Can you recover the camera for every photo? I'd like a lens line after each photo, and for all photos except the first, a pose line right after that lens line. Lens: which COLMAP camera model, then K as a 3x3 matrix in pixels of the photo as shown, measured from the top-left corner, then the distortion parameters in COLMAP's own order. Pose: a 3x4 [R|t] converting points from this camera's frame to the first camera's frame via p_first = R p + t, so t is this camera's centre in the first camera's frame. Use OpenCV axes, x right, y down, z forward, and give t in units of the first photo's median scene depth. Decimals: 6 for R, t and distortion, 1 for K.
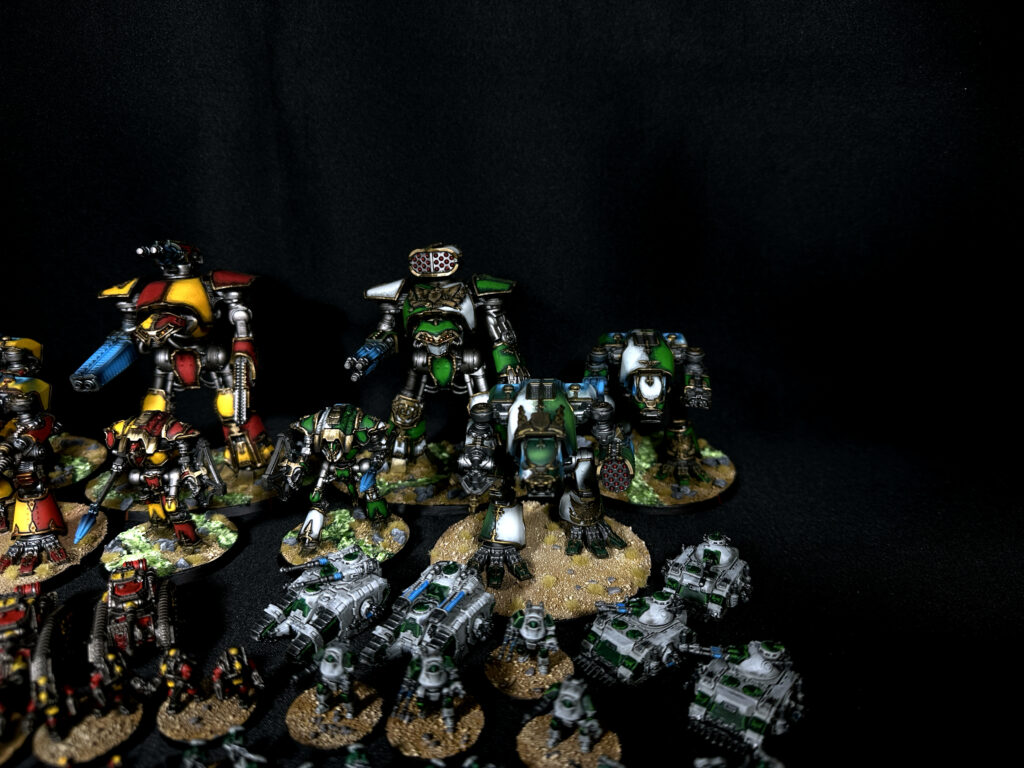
lens RADIAL K [[741.2, 0, 512.0], [0, 741.2, 384.0], [0, 0, 1]] dist [0.122034, -0.312419]
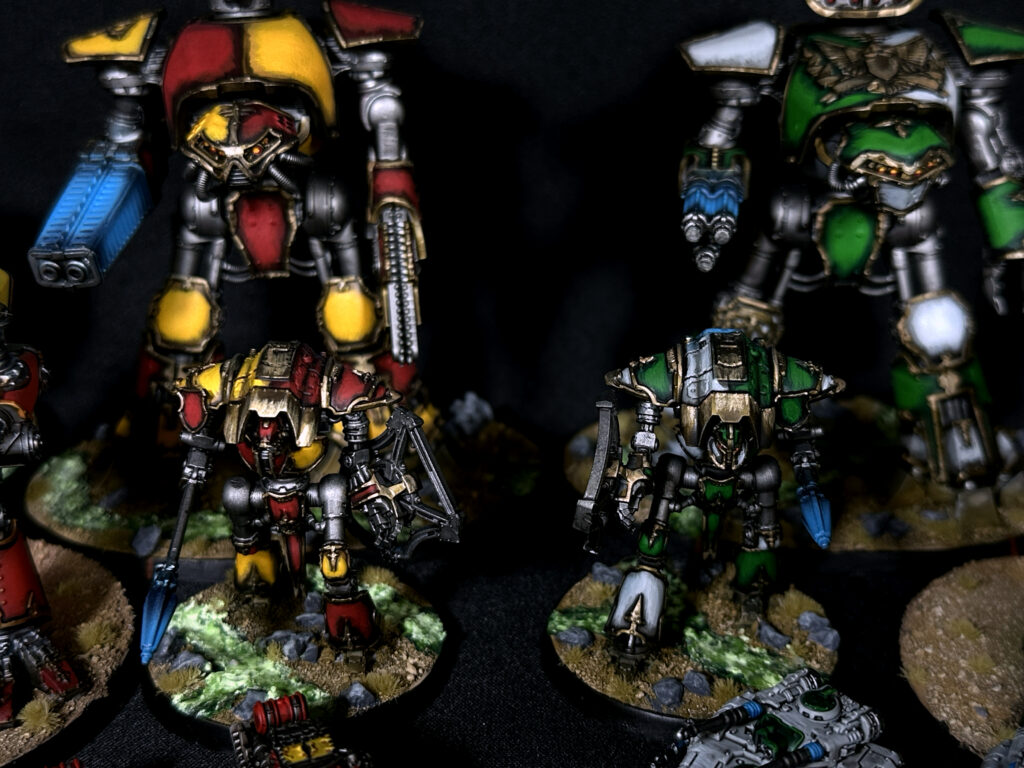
lens RADIAL K [[1427.3, 0, 510.3], [0, 1427.3, 395.9], [0, 0, 1]] dist [0.155863, -0.389780]
pose [[0.999943, 0.008970, 0.005725, -0.348384], [-0.009573, 0.993207, 0.115968, -0.028282], [-0.004646, -0.116016, 0.993236, 0.188513]]
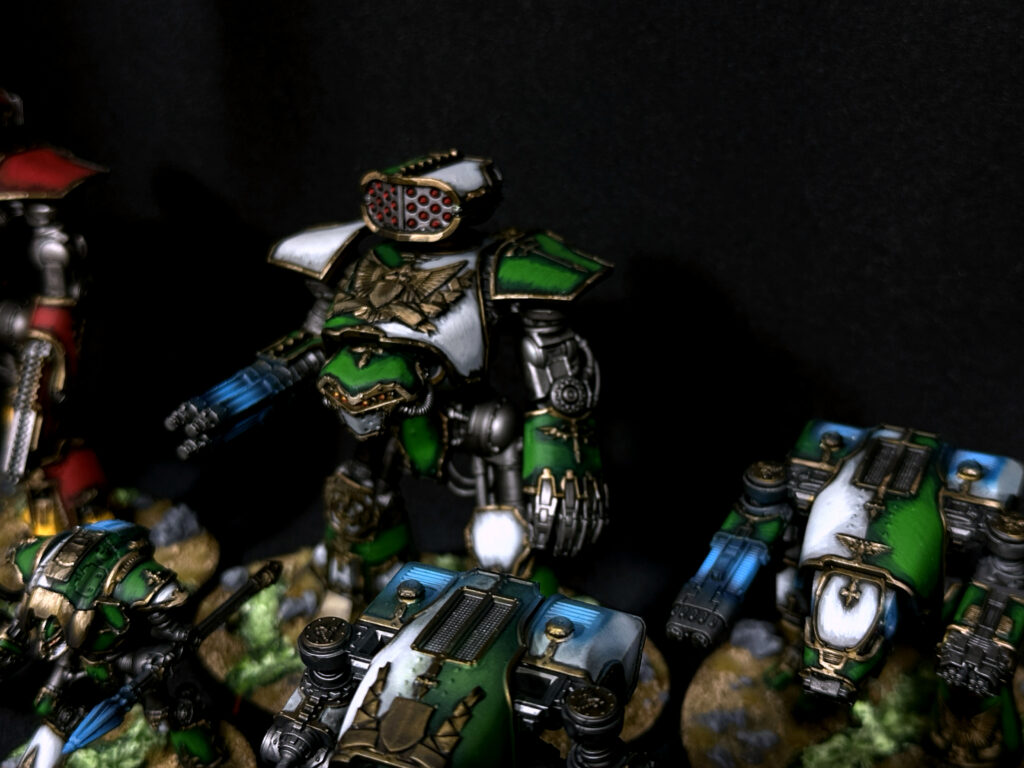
lens RADIAL K [[1431.3, 0, 512.0], [0, 1431.3, 384.0], [0, 0, 1]] dist [0.159560, -0.544372]
pose [[0.931397, 0.173351, -0.320076, 0.264347], [-0.133447, 0.980711, 0.142825, -0.213161], [0.338660, -0.090313, 0.936564, 0.263842]]
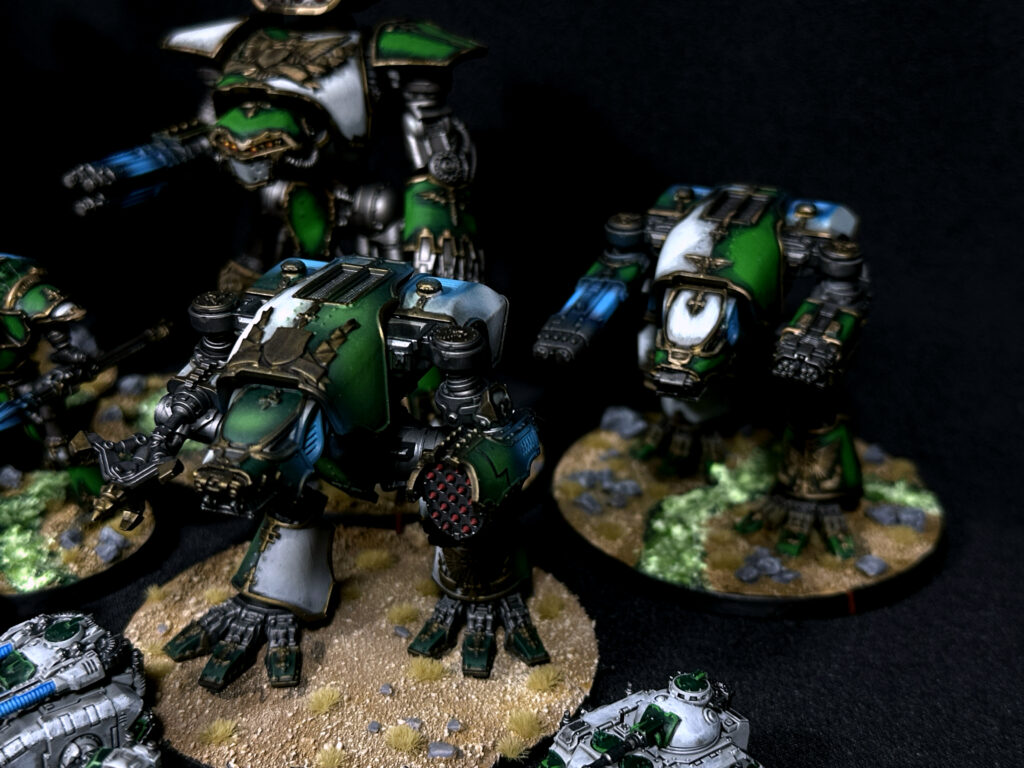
lens RADIAL K [[1427.3, 0, 510.3], [0, 1427.3, 395.9], [0, 0, 1]] dist [0.155863, -0.389780]
pose [[0.950163, 0.159170, -0.268060, 0.341175], [-0.136186, 0.985379, 0.102381, -0.023303], [0.280436, -0.060772, 0.957947, 0.186635]]
